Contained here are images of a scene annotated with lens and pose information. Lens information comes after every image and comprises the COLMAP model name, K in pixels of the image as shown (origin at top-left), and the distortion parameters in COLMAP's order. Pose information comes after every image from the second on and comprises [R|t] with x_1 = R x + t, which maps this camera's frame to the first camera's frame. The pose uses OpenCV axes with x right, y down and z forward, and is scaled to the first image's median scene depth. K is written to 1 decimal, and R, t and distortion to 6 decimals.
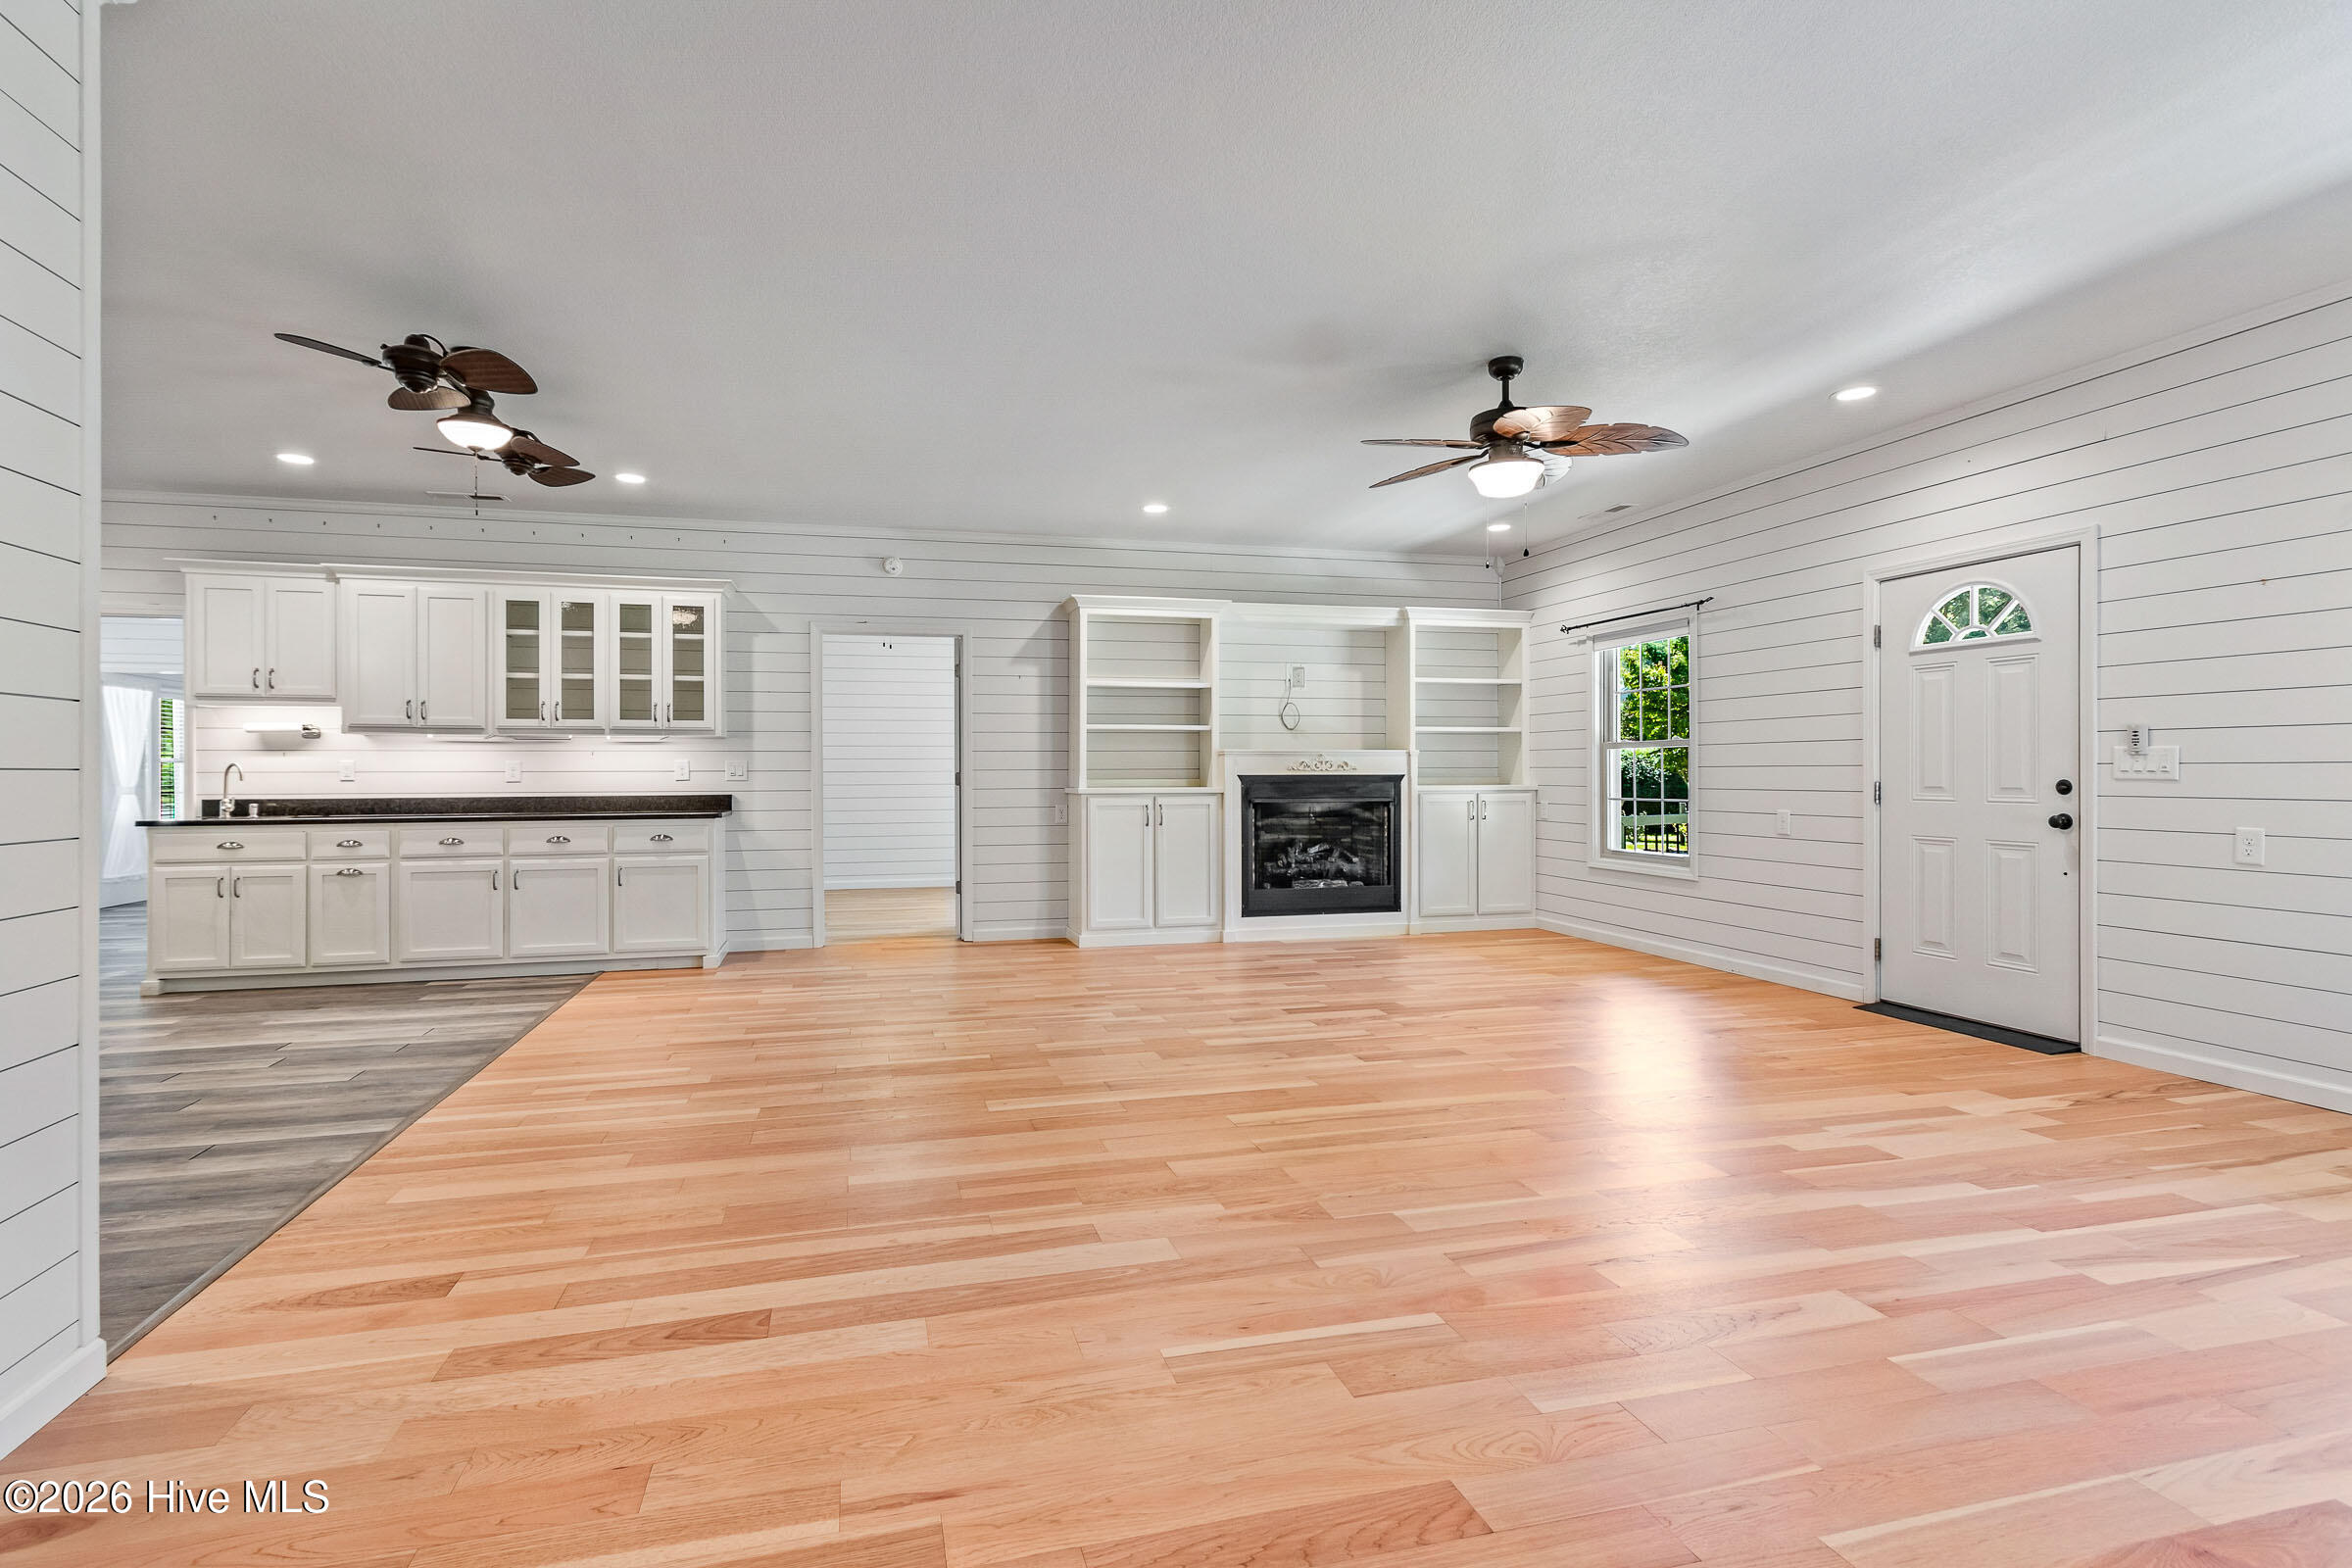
lens RADIAL K [[1112.8, 0, 1140.3], [0, 1112.8, 769.1], [0, 0, 1]] dist [0.007147, -0.001800]
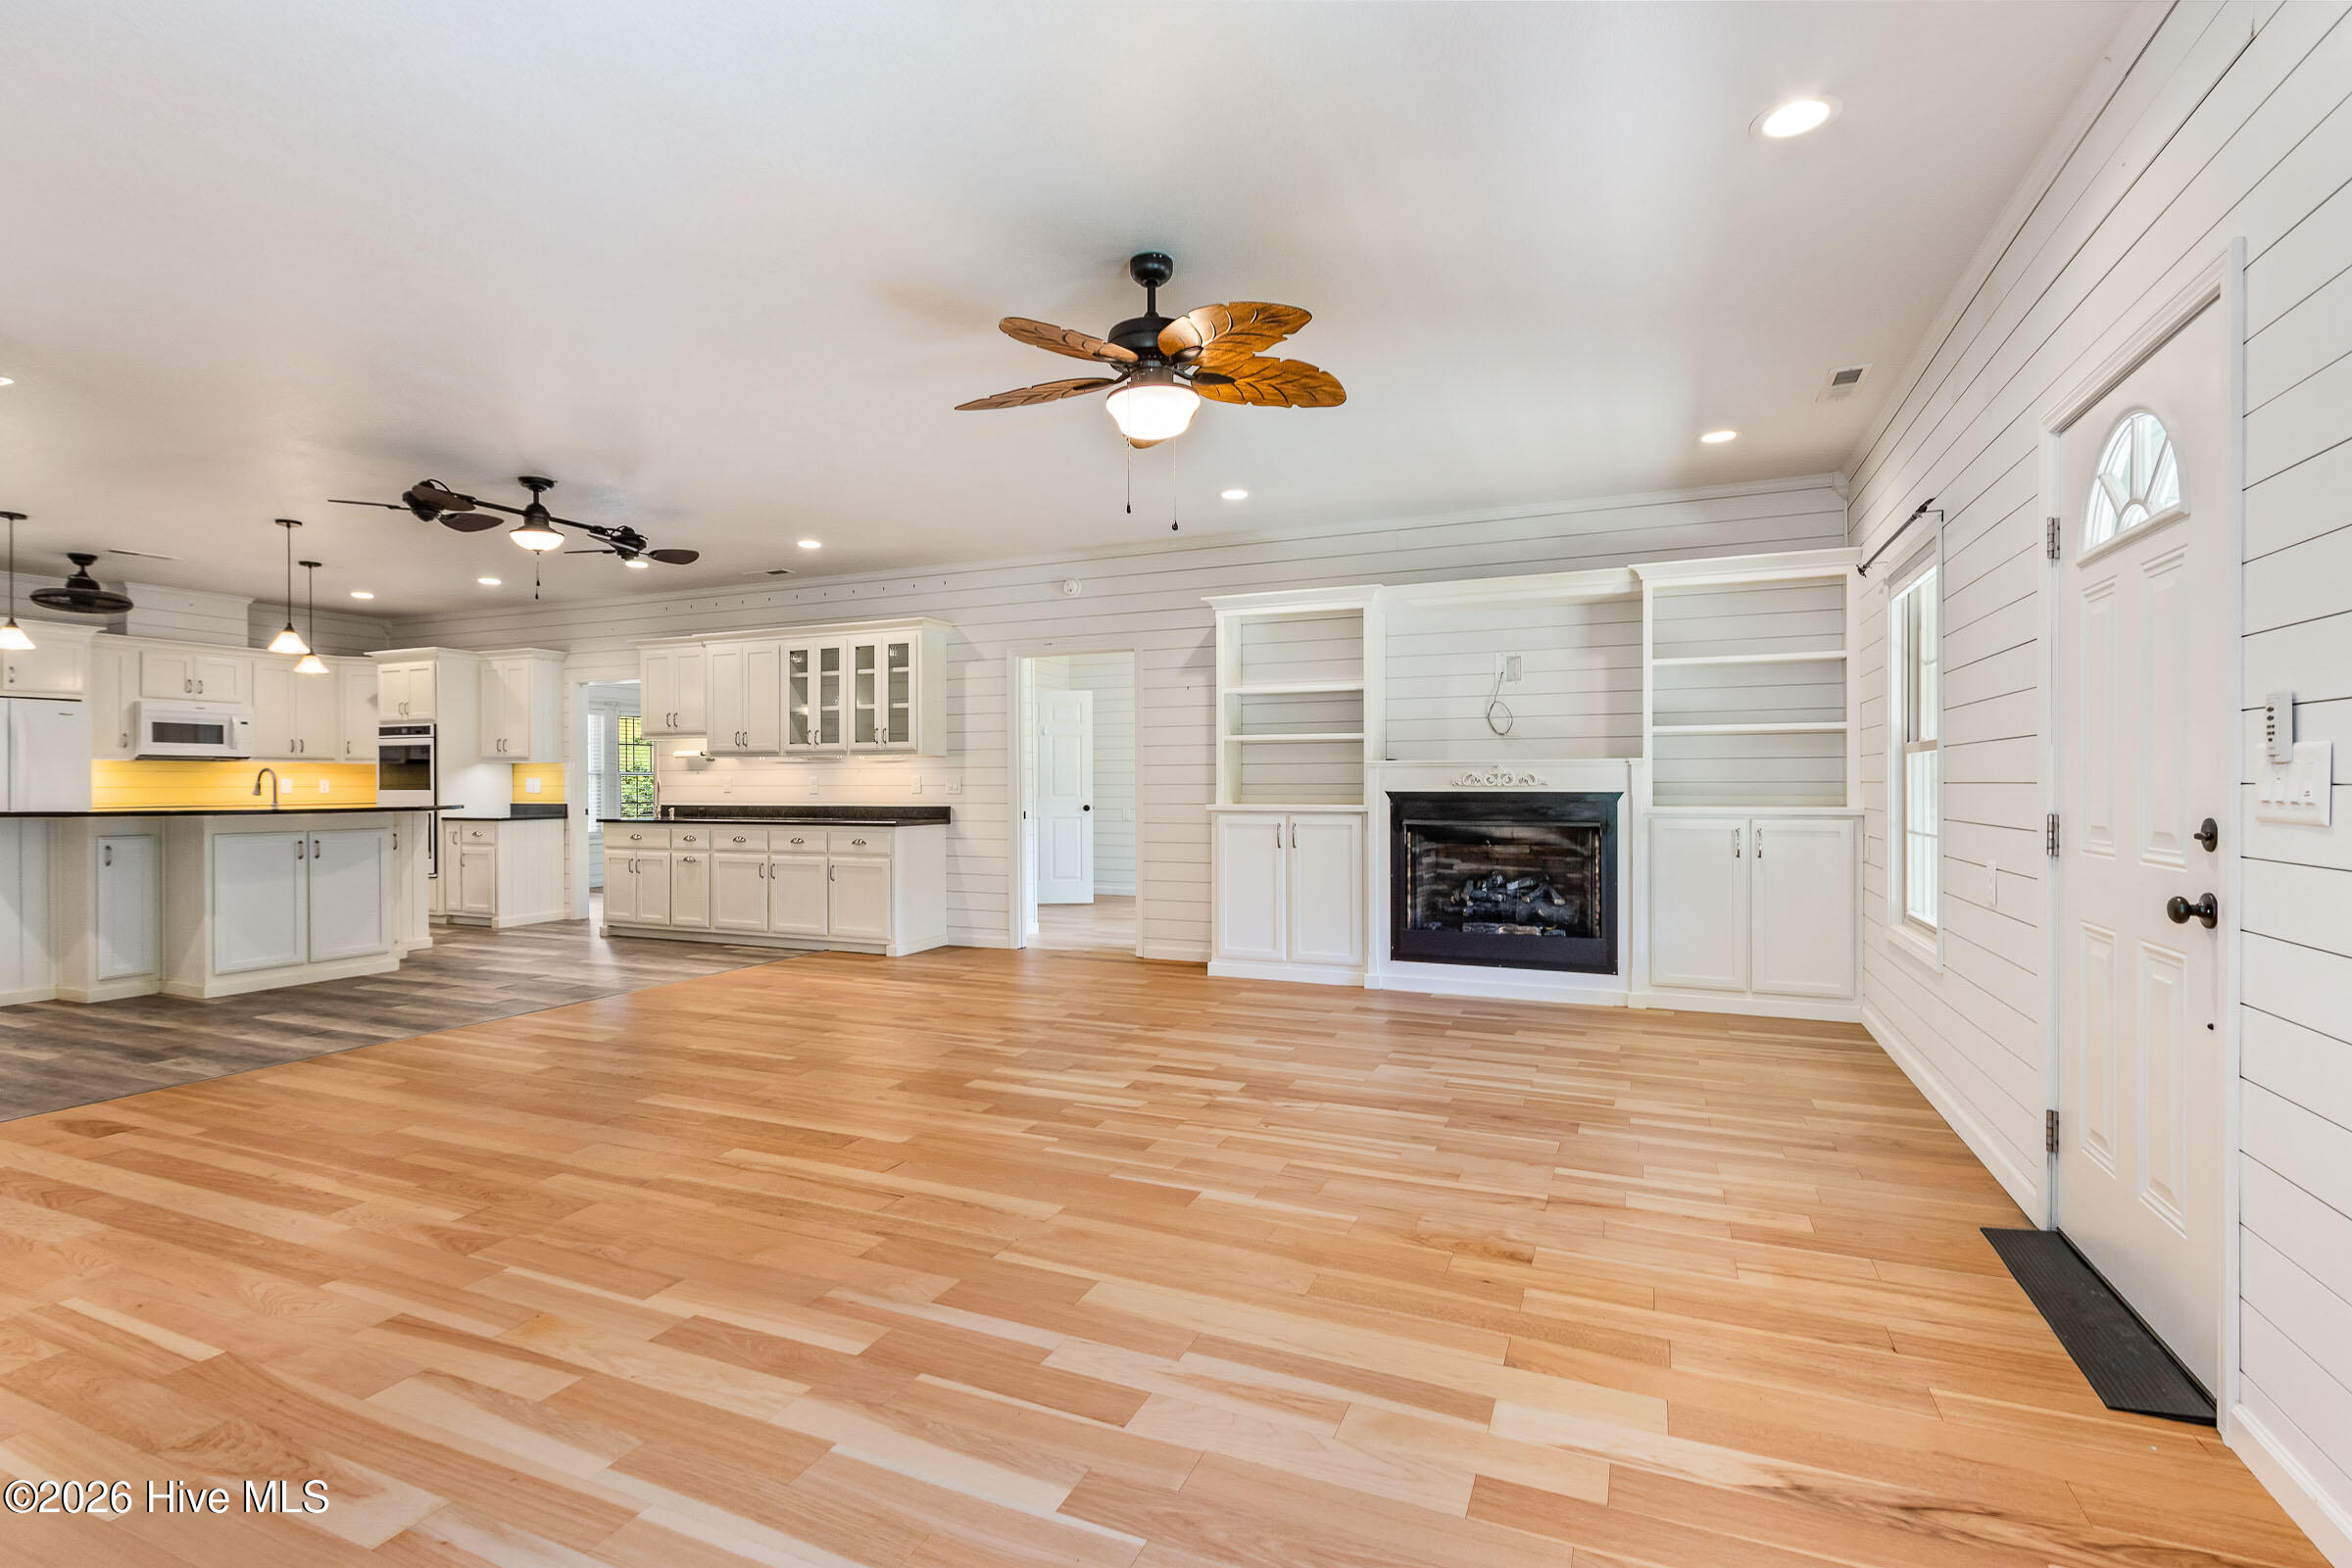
lens RADIAL K [[1112.8, 0, 1144.2], [0, 1112.8, 779.5], [0, 0, 1]] dist [0.007147, -0.001800]
pose [[0.781208, -0.001018, -0.624269, 0.535377], [0.002144, 0.999997, 0.001051, -0.005263], [0.624267, -0.002160, 0.781208, 0.261076]]
